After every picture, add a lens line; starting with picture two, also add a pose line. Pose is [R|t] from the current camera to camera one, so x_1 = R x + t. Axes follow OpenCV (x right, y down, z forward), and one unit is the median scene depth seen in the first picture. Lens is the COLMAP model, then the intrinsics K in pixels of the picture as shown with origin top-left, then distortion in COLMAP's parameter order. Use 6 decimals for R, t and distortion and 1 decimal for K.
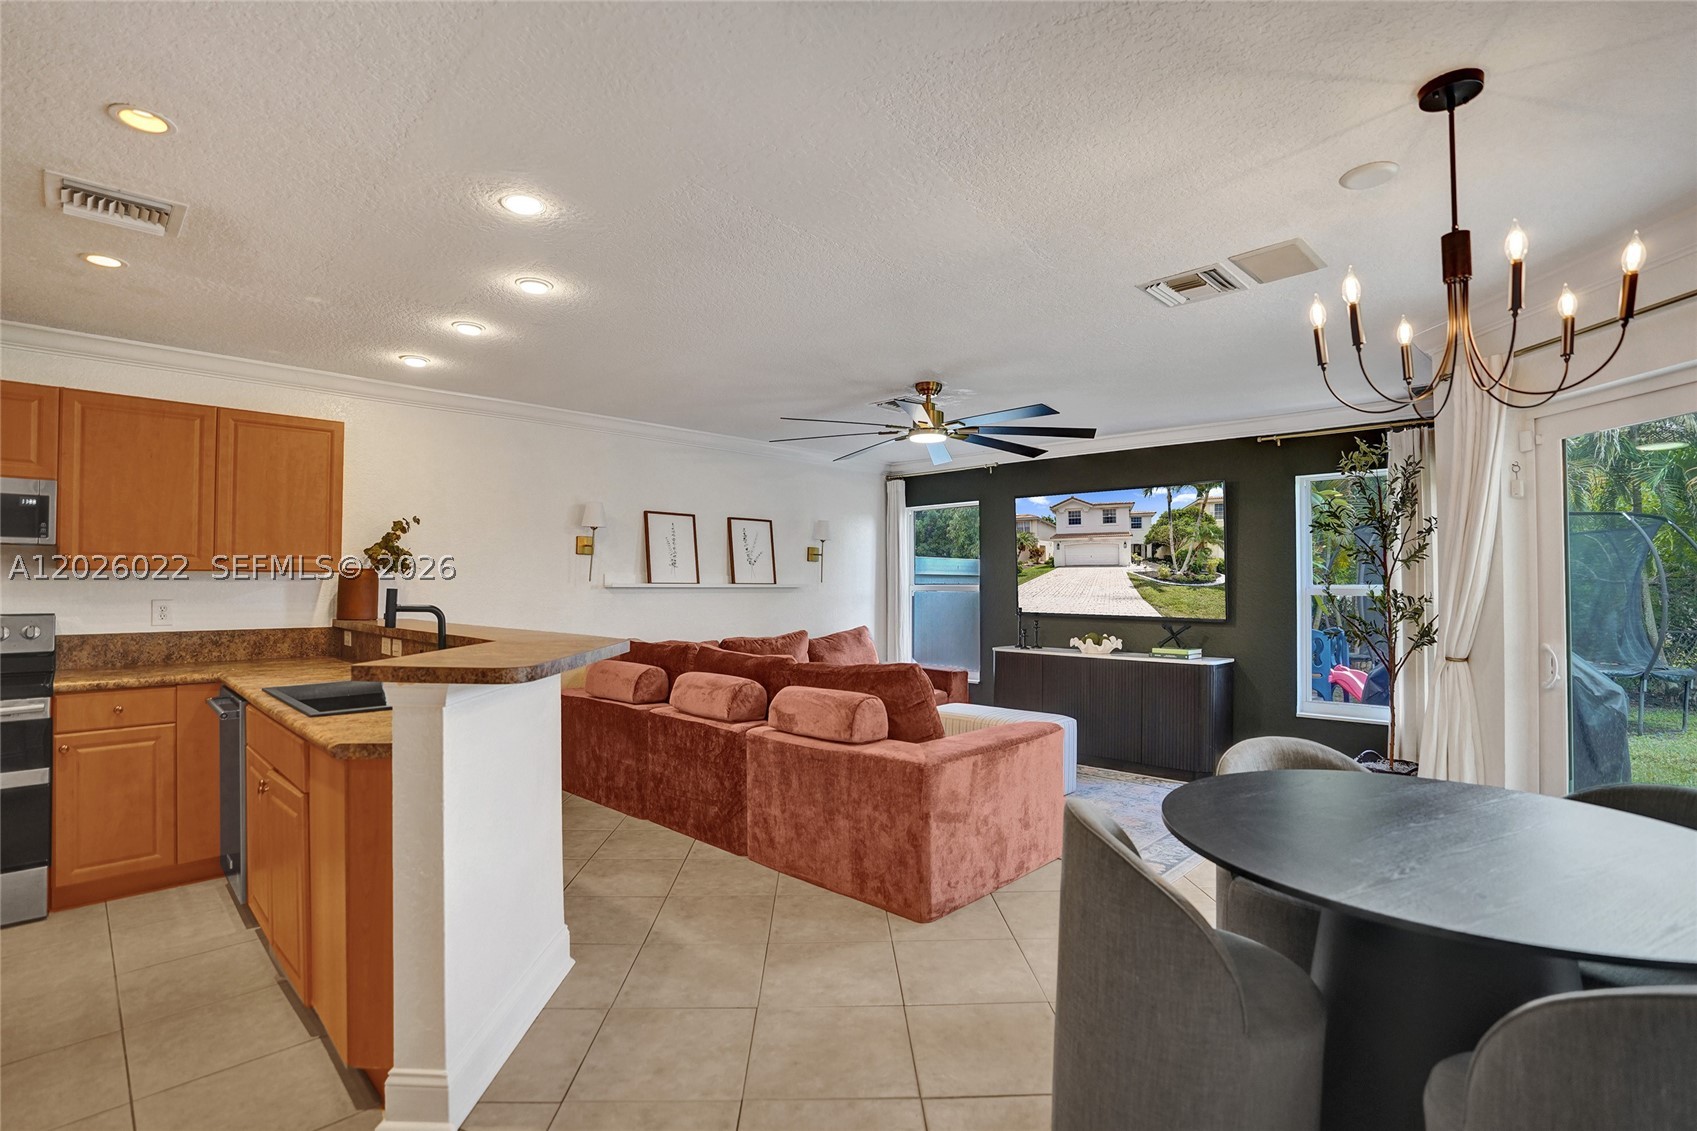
lens RADIAL K [[811.6, 0, 856.8], [0, 811.6, 568.4], [0, 0, 1]] dist [-0.058120, 0.021373]
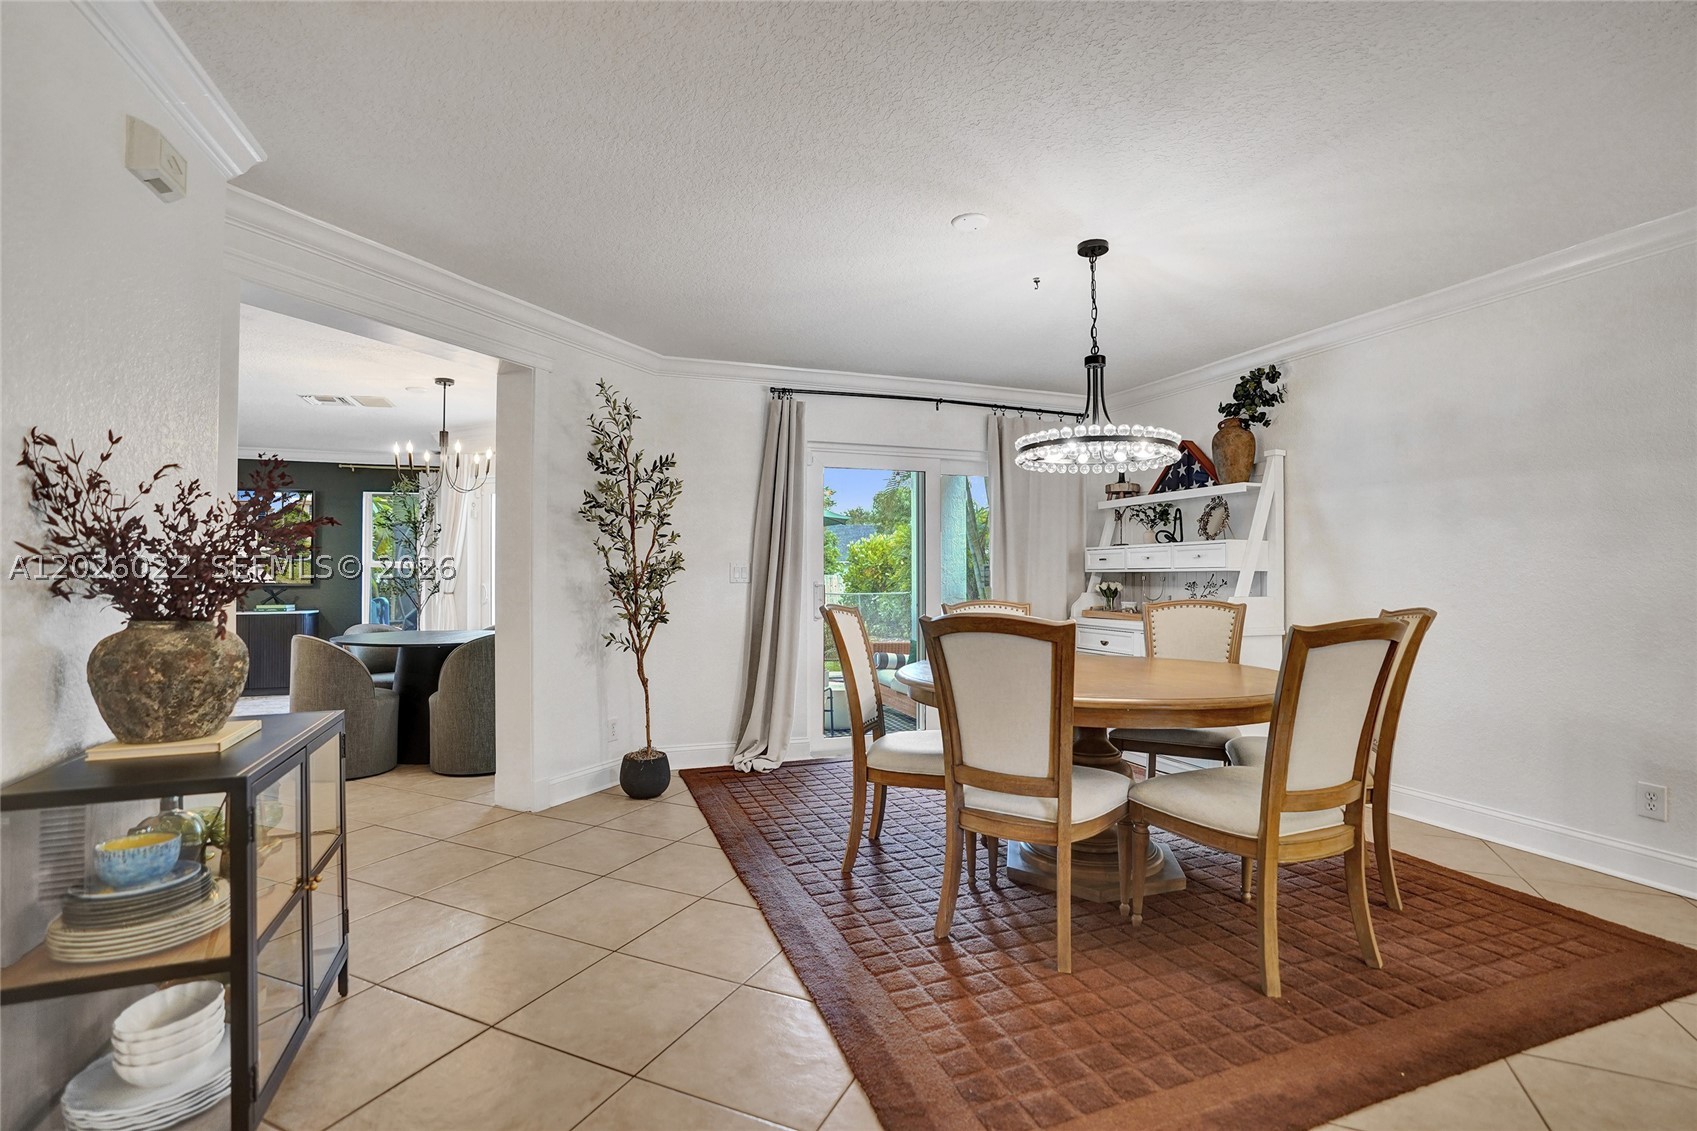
lens RADIAL K [[811.6, 0, 839.4], [0, 811.6, 563.7], [0, 0, 1]] dist [-0.058120, 0.021373]
pose [[0.467148, 0.004378, 0.884168, -0.397647], [-0.015463, 0.999875, 0.003220, 0.006170], [-0.884044, -0.015176, 0.467158, -0.563889]]
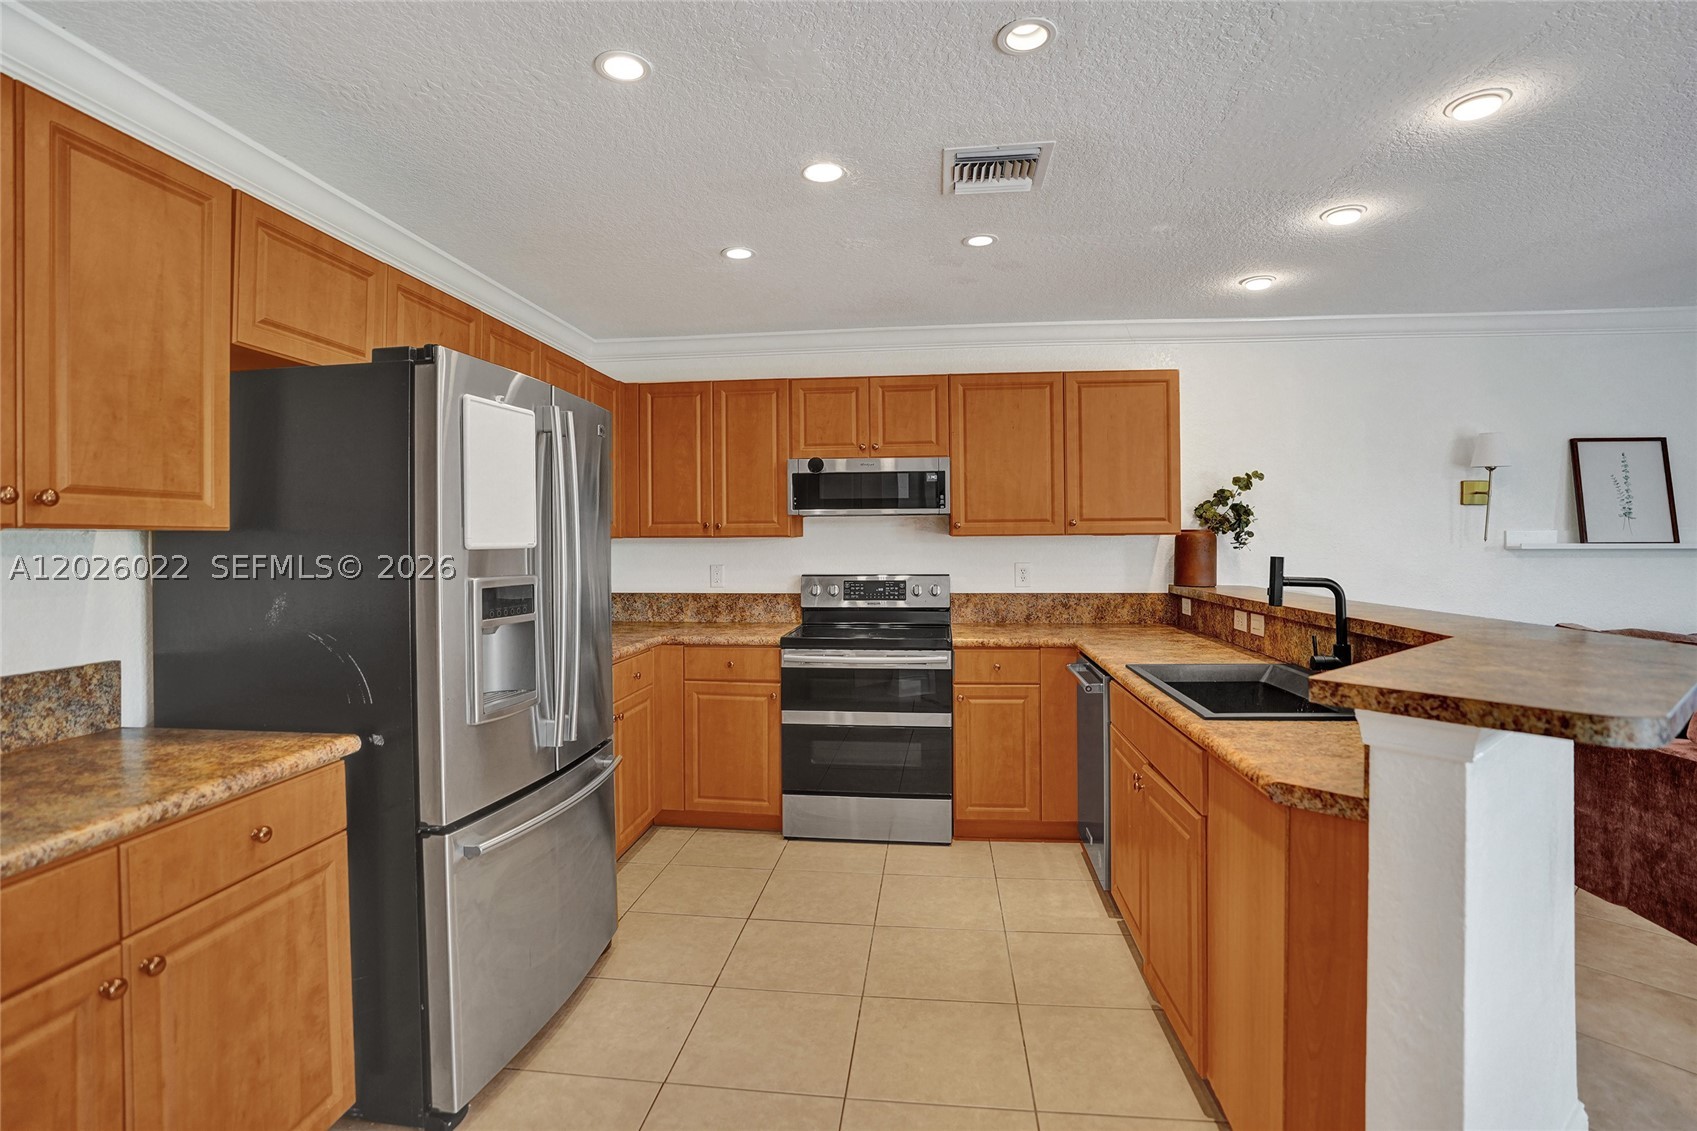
lens RADIAL K [[811.6, 0, 836.8], [0, 811.6, 540.6], [0, 0, 1]] dist [-0.058120, 0.021373]
pose [[0.608716, -0.007049, -0.793357, -0.130888], [0.021524, 0.999739, 0.007632, -0.002784], [0.793096, -0.021722, 0.608709, 0.104328]]
